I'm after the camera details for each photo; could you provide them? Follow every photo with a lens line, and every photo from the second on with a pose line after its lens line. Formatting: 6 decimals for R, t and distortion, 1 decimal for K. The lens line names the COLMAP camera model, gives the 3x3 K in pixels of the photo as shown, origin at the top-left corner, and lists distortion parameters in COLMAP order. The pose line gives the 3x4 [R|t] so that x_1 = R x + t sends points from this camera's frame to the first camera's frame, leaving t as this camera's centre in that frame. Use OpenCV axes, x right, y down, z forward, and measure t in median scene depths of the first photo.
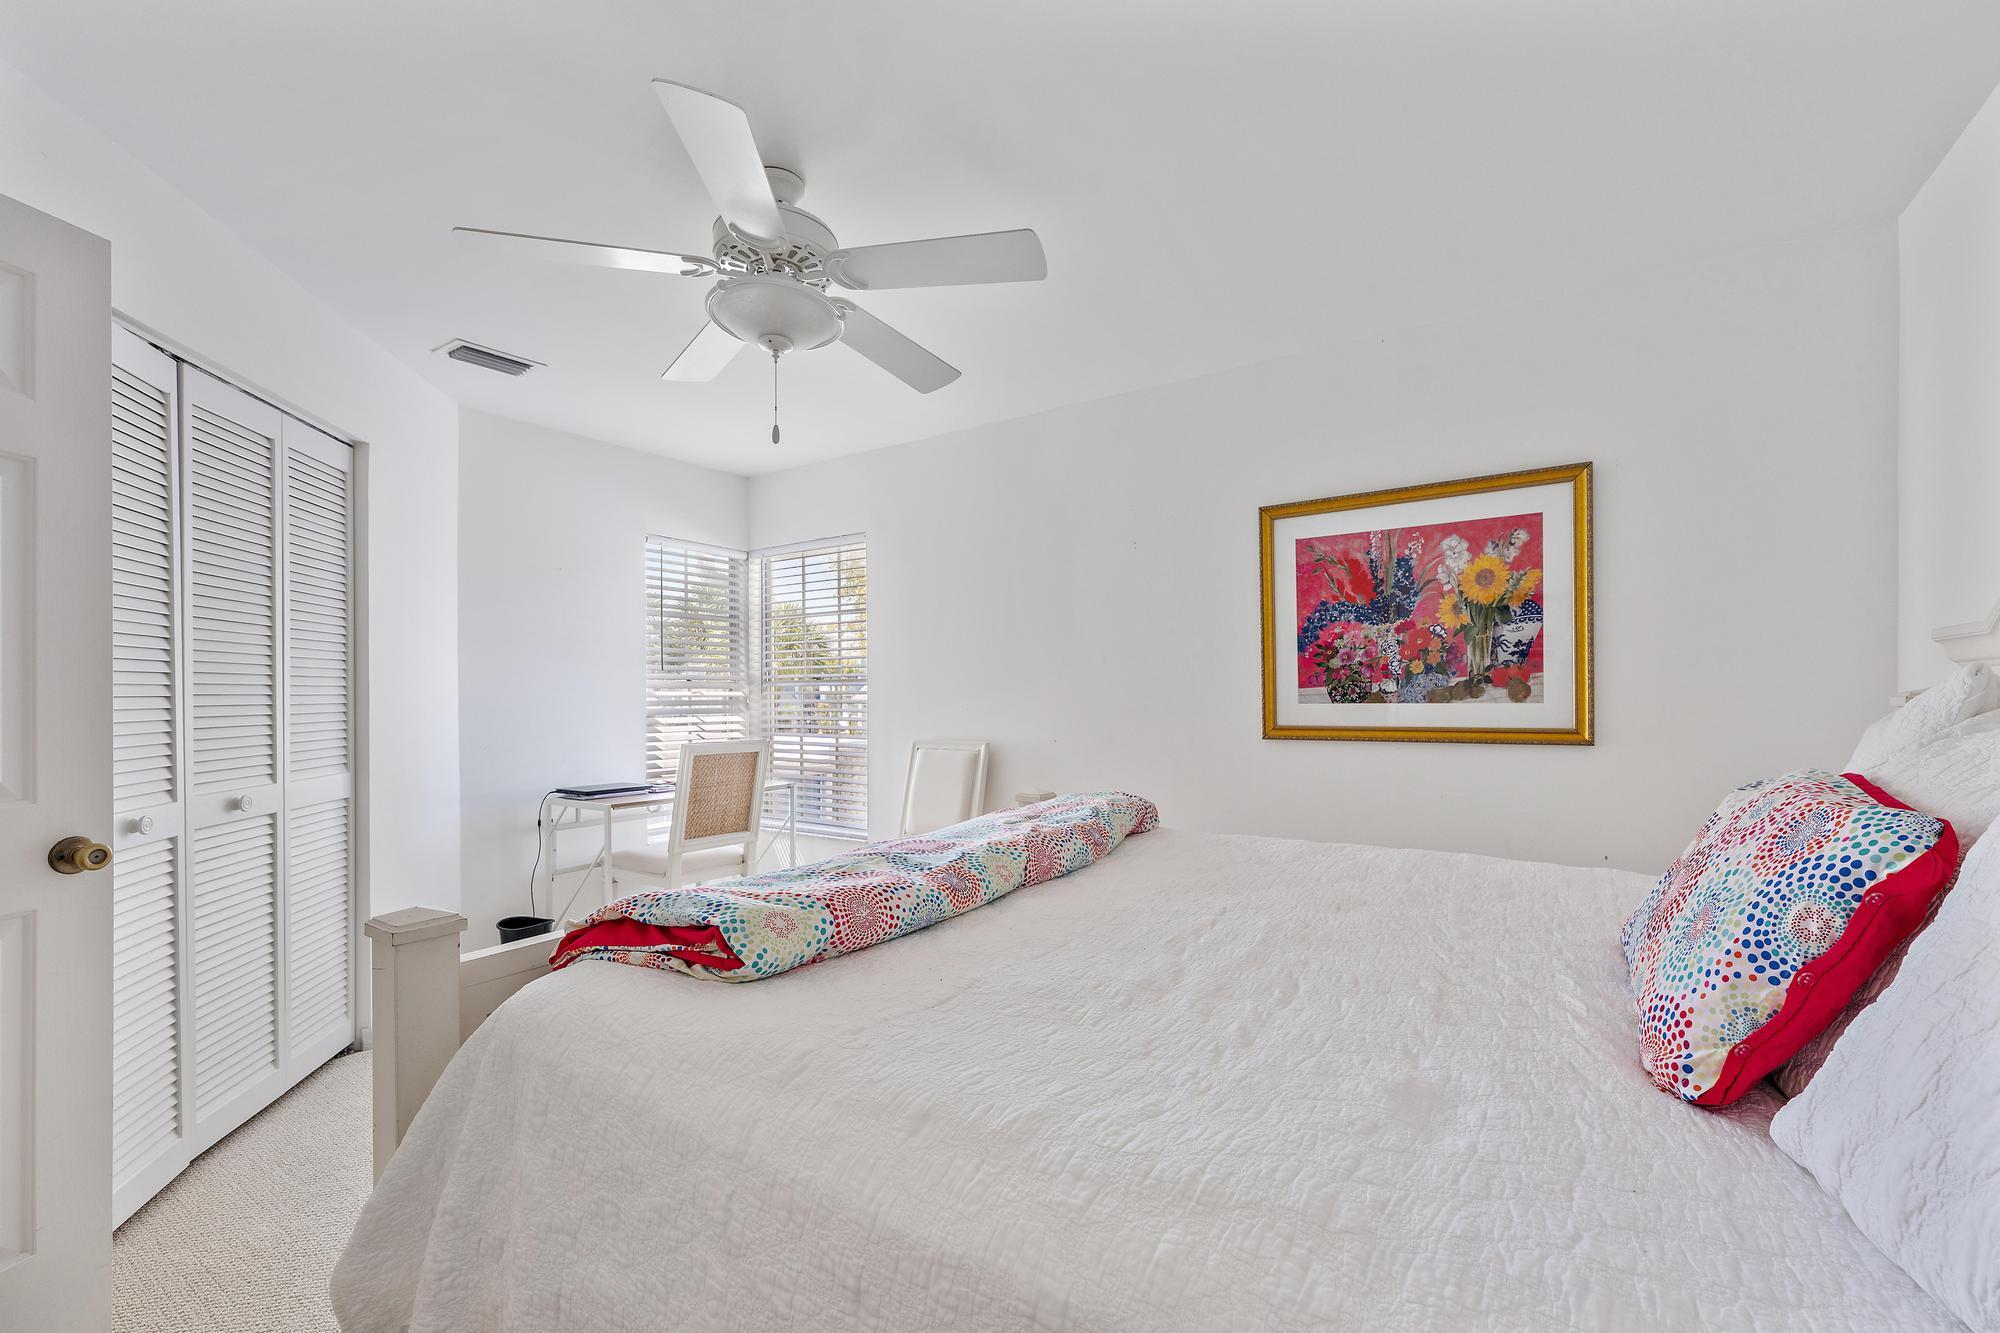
lens RADIAL K [[828.2, 0, 997.6], [0, 828.2, 689.1], [0, 0, 1]] dist [0.002056, 0.000018]
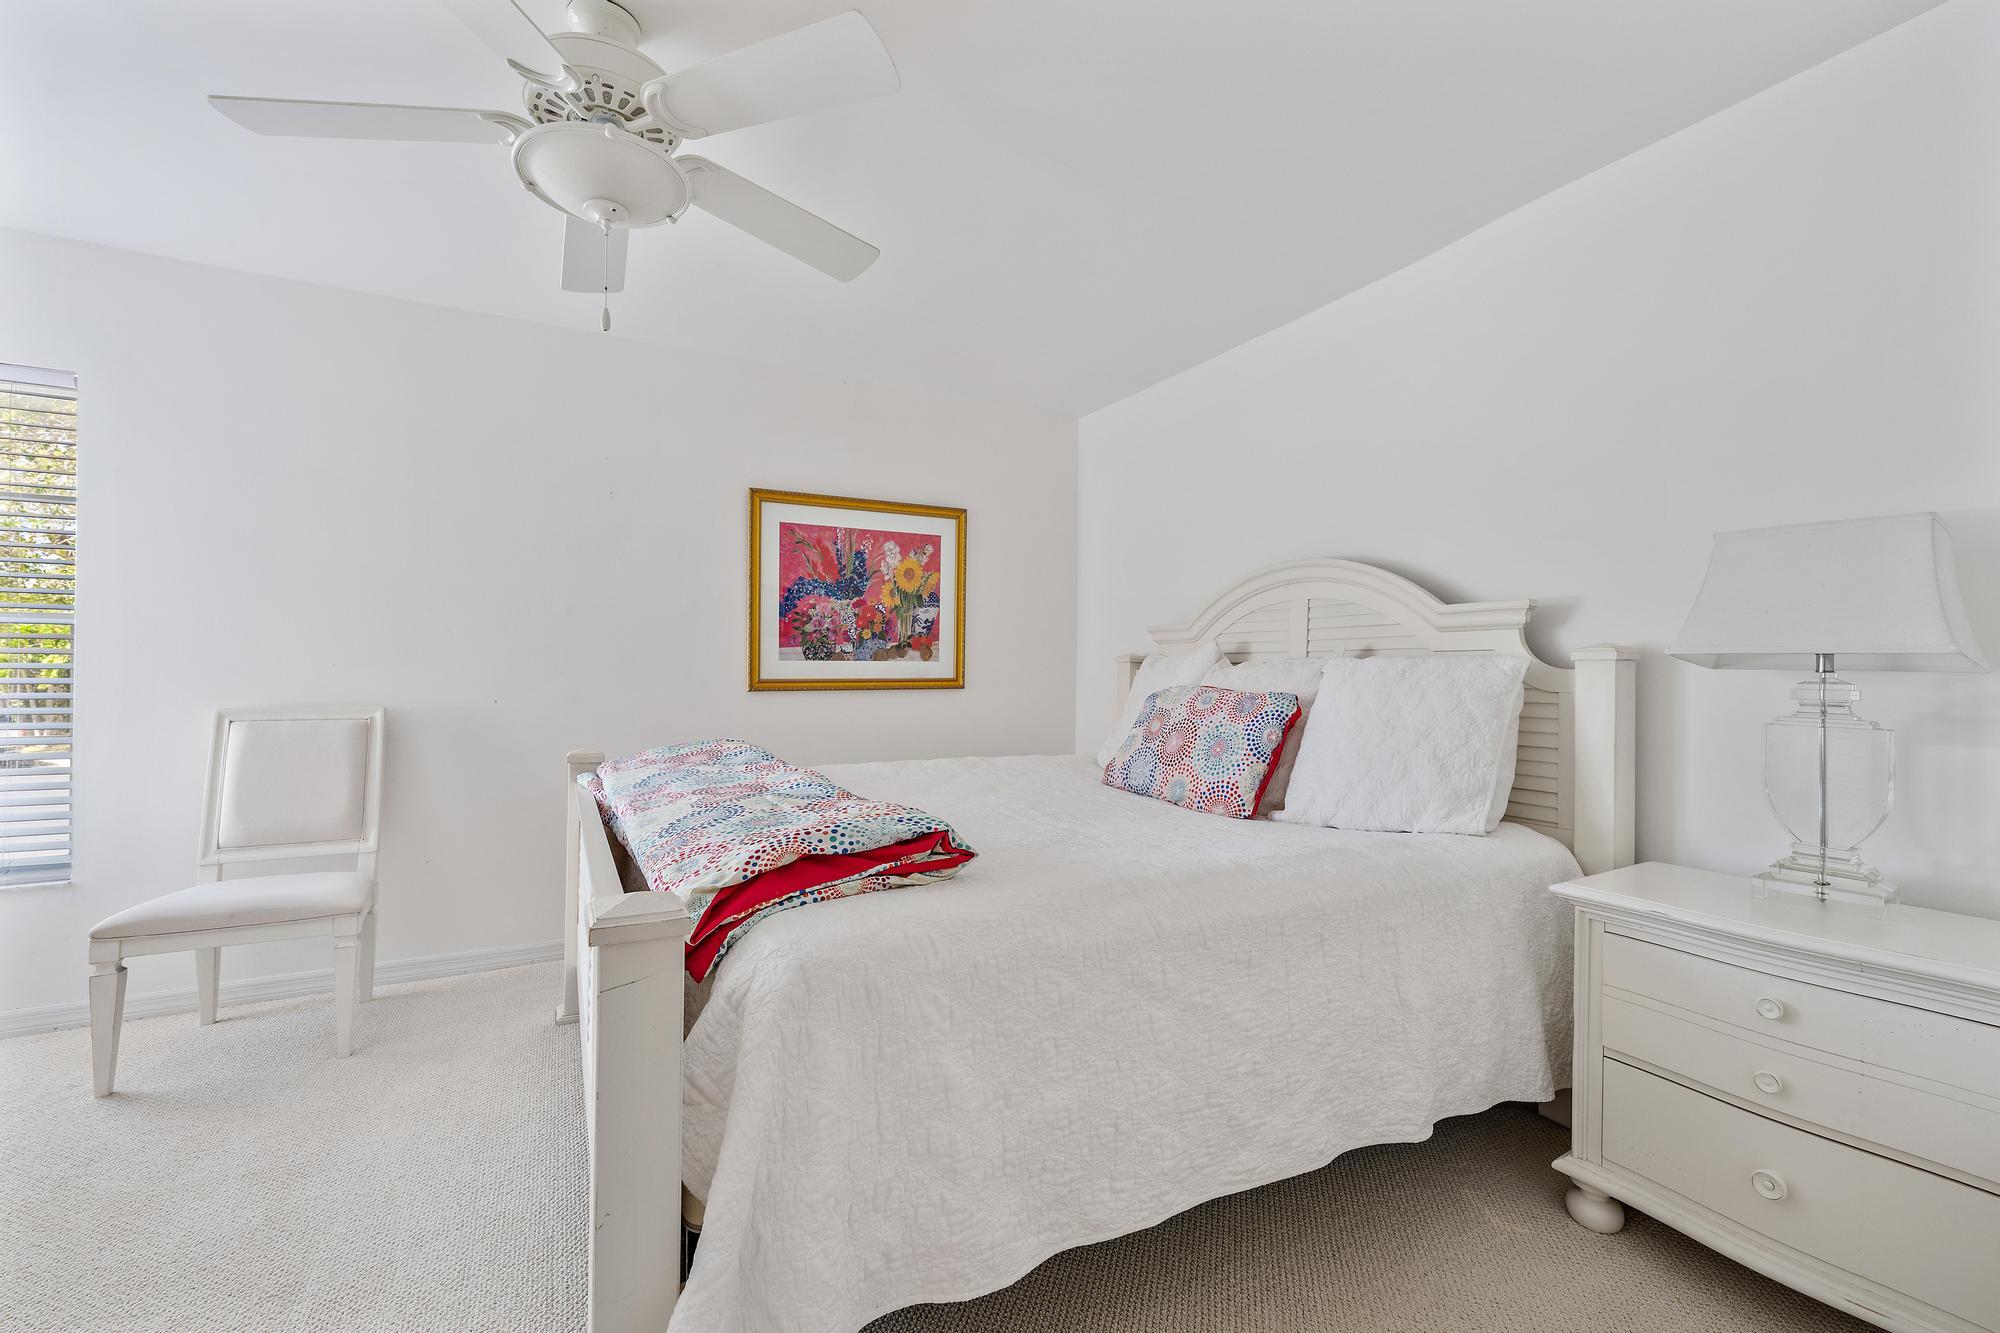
lens RADIAL K [[822.9, 0, 1006.3], [0, 822.9, 659.0], [0, 0, 1]] dist [0.000817, -0.000232]
pose [[0.468269, 0.018642, 0.883390, -0.565020], [-0.014985, 0.999801, -0.013156, 0.028056], [-0.883459, -0.007077, 0.468455, 0.173807]]
